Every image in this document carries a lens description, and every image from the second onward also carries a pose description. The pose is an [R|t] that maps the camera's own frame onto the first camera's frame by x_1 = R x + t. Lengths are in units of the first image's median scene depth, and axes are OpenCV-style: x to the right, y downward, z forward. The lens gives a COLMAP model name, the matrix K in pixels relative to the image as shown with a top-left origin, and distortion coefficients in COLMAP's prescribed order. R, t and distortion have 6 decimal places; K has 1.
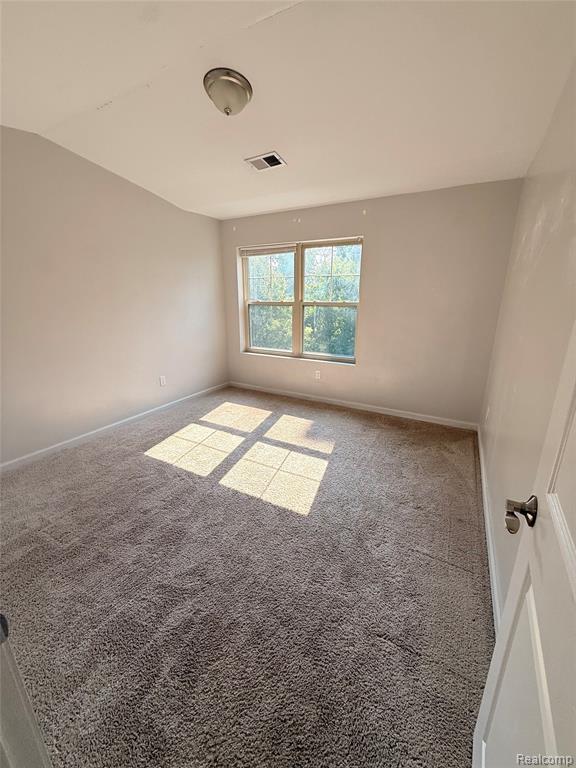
lens RADIAL K [[306.2, 0, 288.3], [0, 306.2, 382.5], [0, 0, 1]] dist [-0.000414, -0.000311]
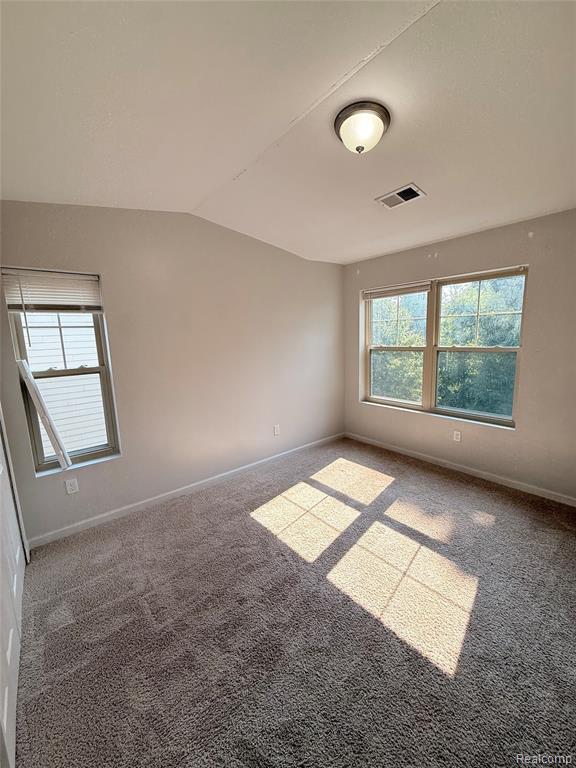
lens RADIAL K [[306.2, 0, 288.3], [0, 306.2, 382.5], [0, 0, 1]] dist [-0.000414, -0.000311]
pose [[0.930256, 0.027213, -0.365899, -0.028002], [-0.068452, 0.992609, -0.100208, -0.067425], [0.360468, 0.118266, 0.925244, 0.109663]]
